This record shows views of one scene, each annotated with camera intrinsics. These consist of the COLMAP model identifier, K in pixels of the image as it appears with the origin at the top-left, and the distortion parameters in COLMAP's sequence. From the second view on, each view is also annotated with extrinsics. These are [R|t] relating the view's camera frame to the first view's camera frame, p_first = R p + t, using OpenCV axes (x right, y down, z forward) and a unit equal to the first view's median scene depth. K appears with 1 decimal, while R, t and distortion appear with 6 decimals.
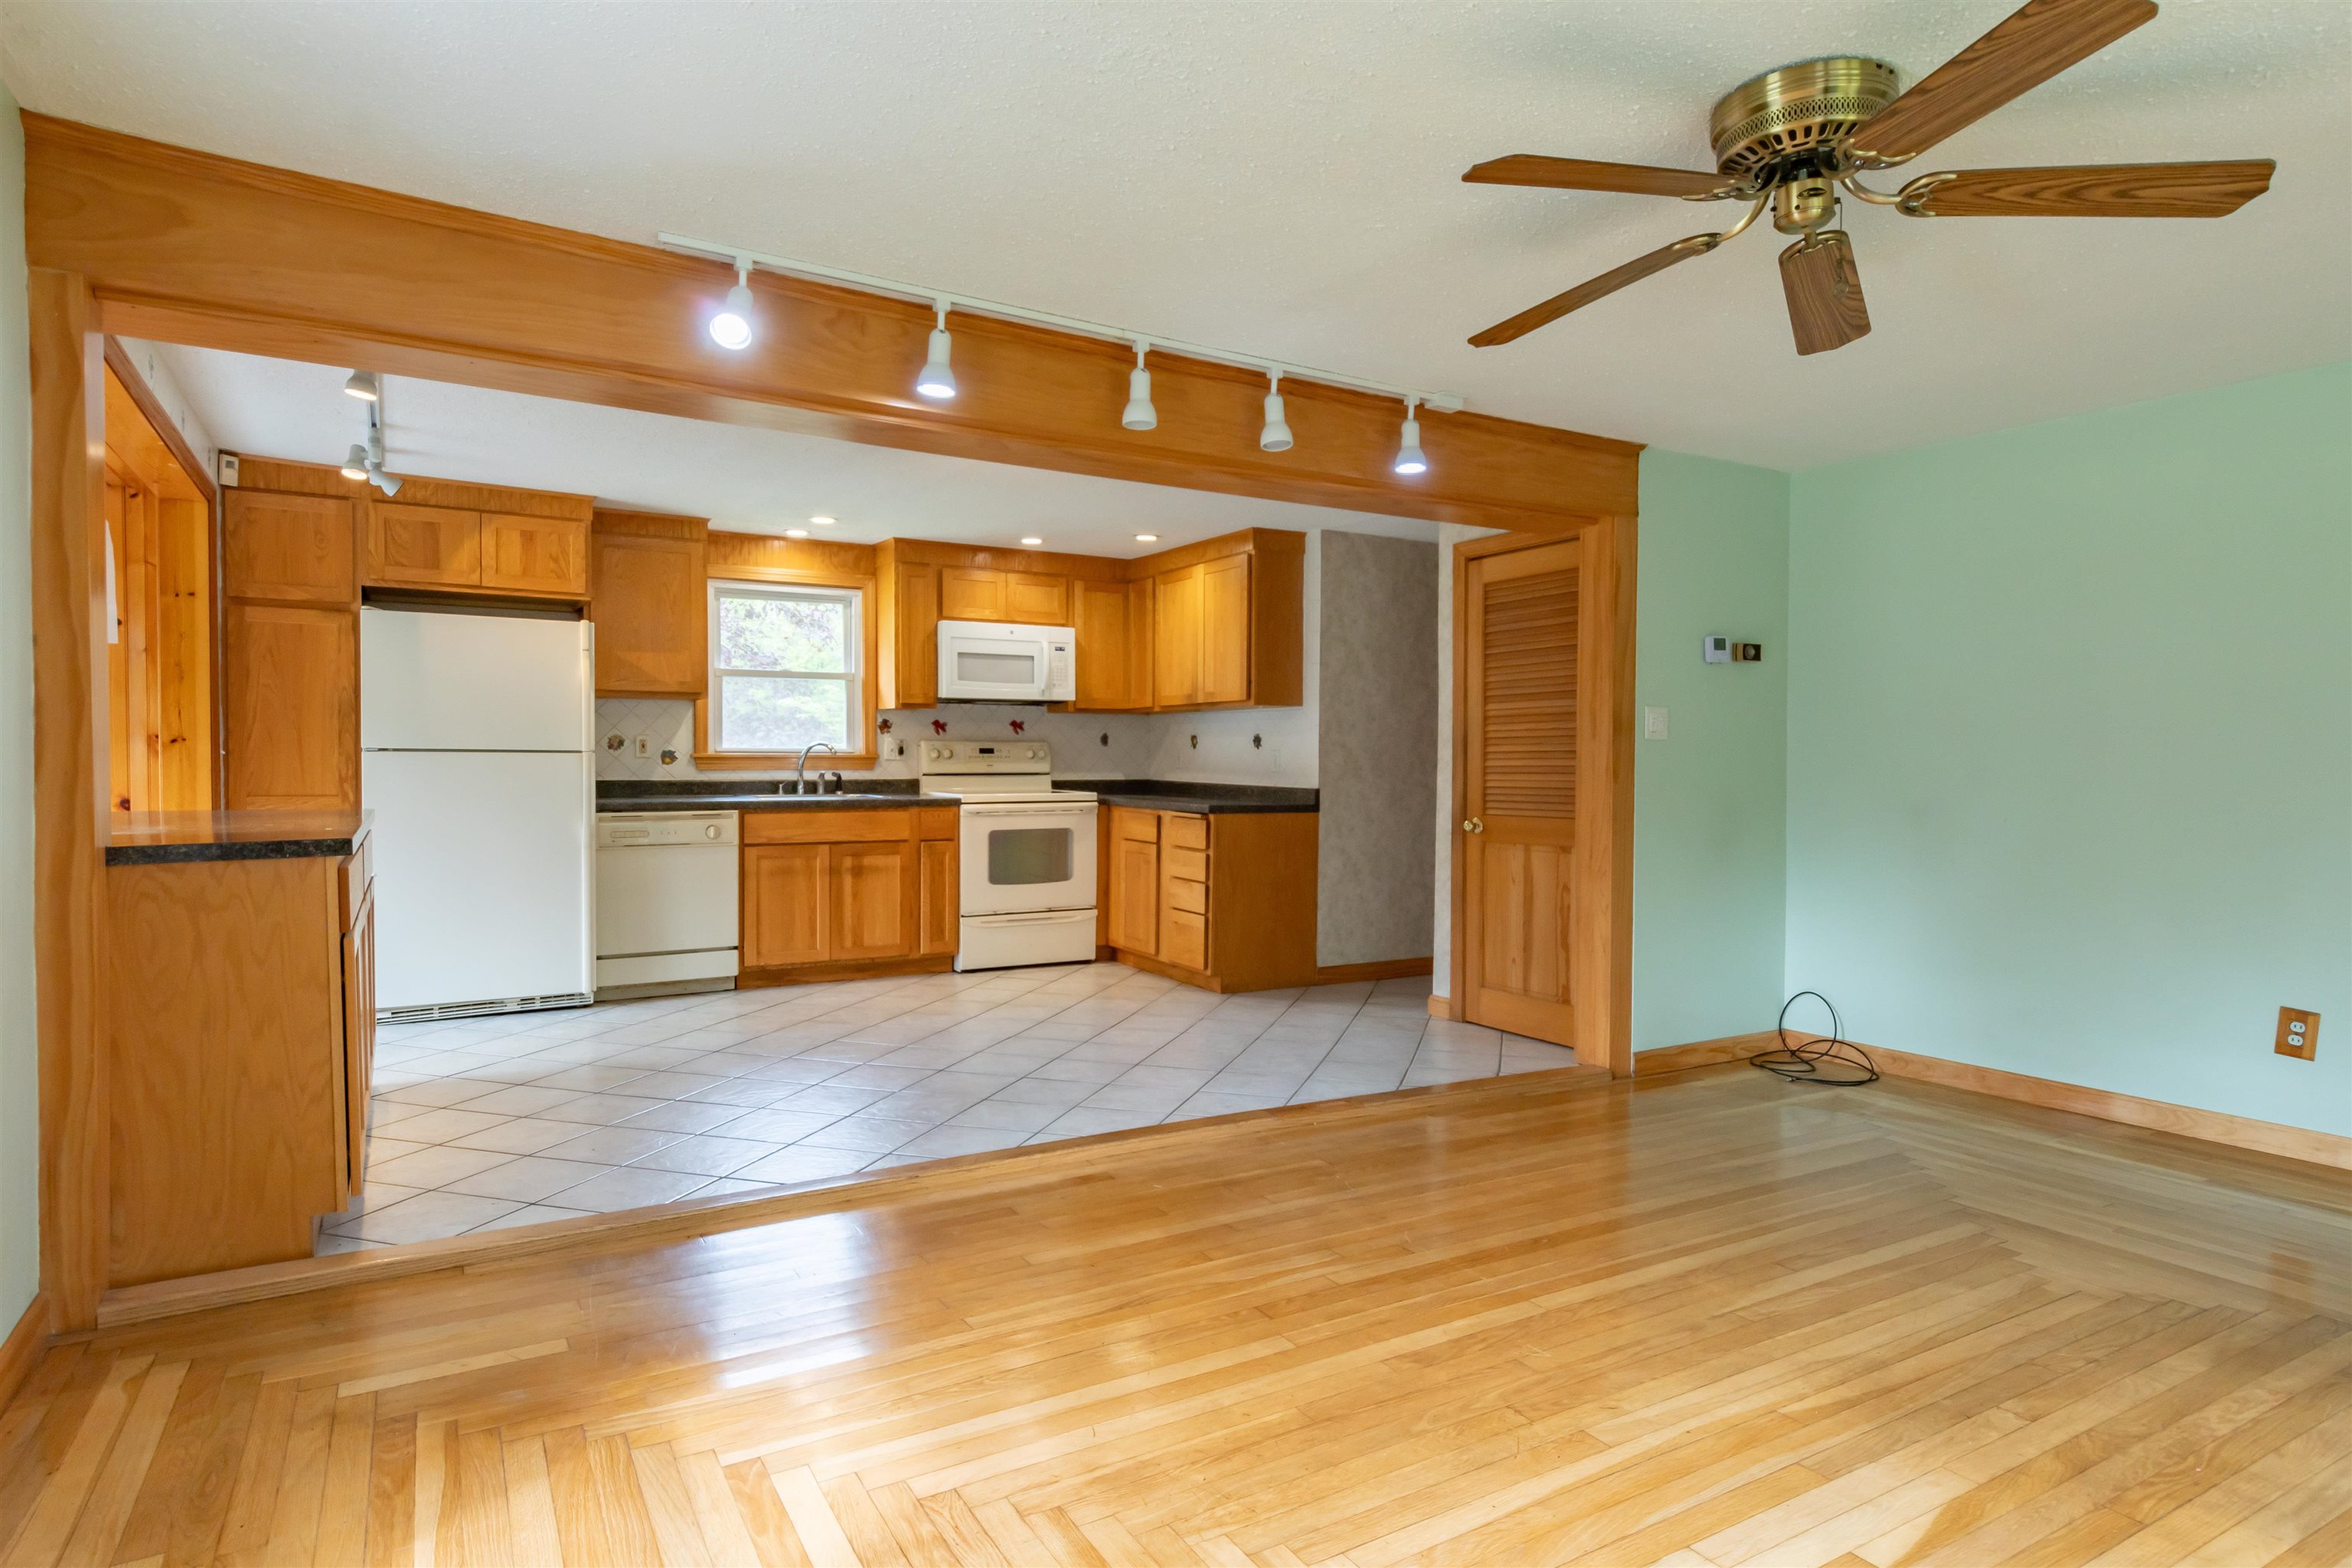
lens RADIAL K [[1227.1, 0, 1173.8], [0, 1227.1, 801.0], [0, 0, 1]] dist [0.003893, -0.000018]
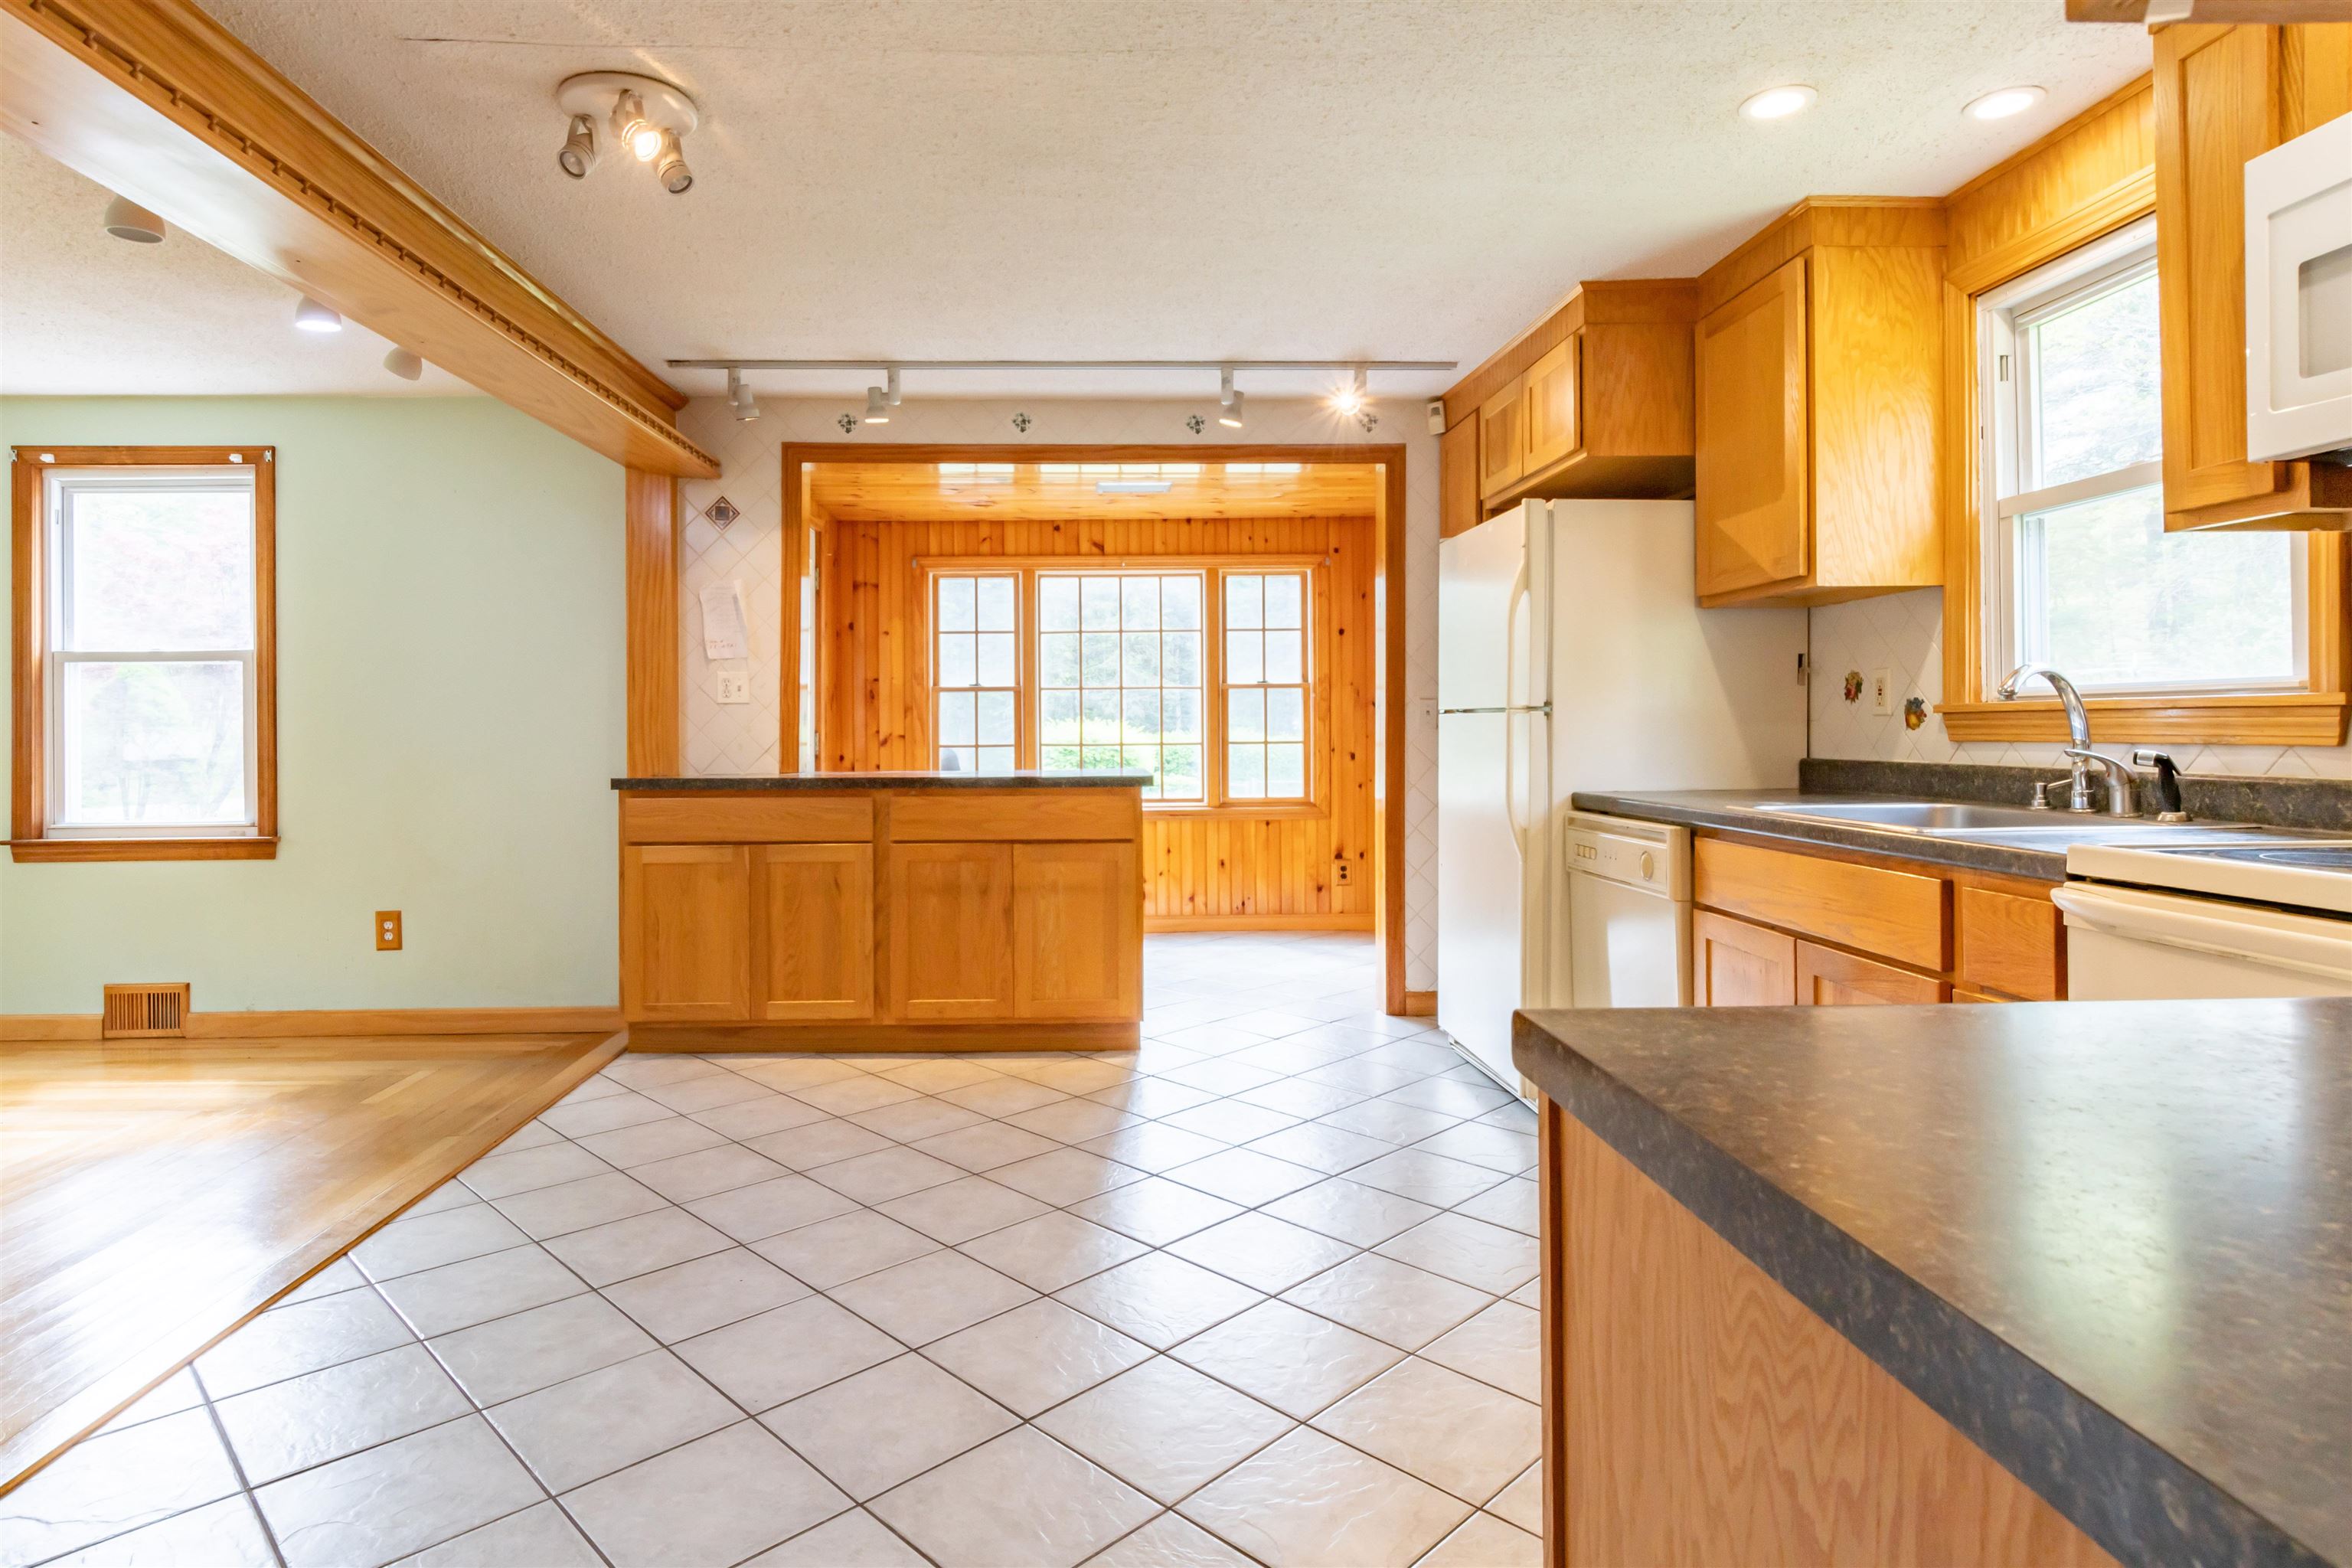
lens RADIAL K [[1321.7, 0, 1117.5], [0, 1321.7, 722.4], [0, 0, 1]] dist [0.001334, -0.000127]
pose [[-0.507316, -0.005374, -0.861743, 0.181484], [-0.026106, 0.999617, 0.009136, -0.029910], [0.861364, 0.027132, -0.507262, 1.029318]]
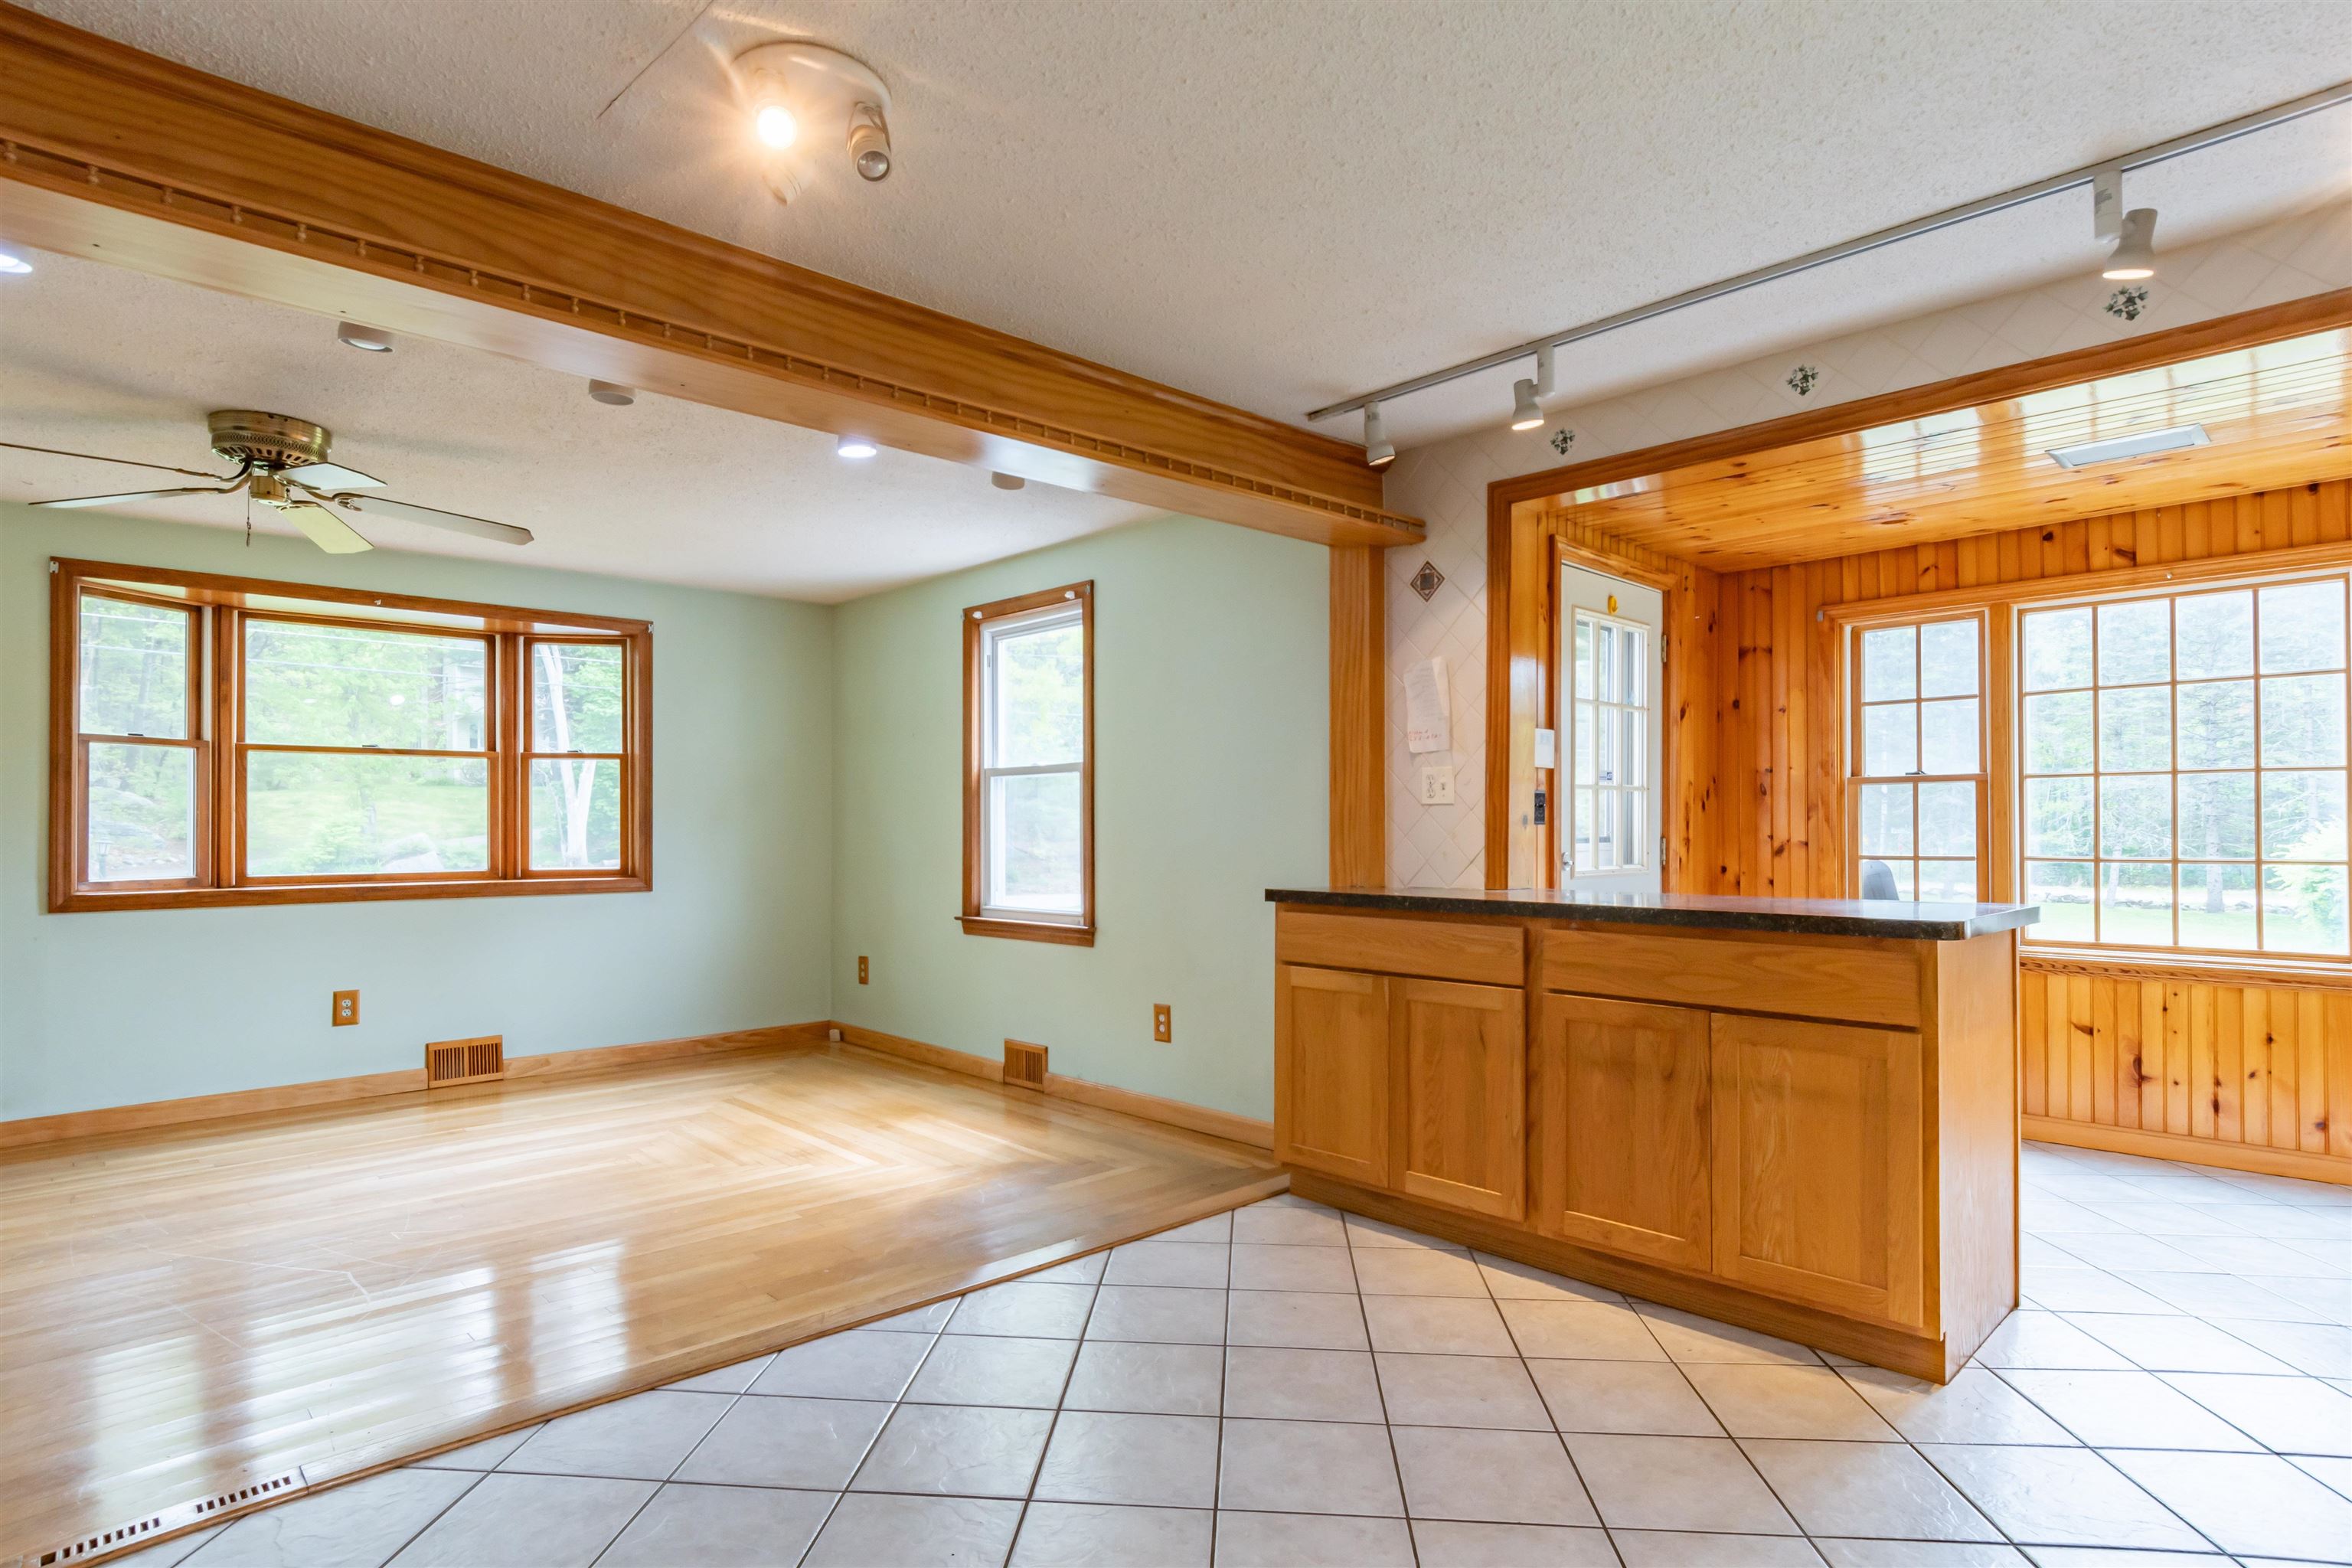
lens RADIAL K [[1246.6, 0, 1142.6], [0, 1246.6, 818.8], [0, 0, 1]] dist [0.006014, -0.010767]
pose [[-0.983940, -0.004693, -0.178440, -0.123909], [-0.009276, 0.999648, 0.024857, -0.035065], [0.178261, 0.026113, -0.983637, 1.023698]]
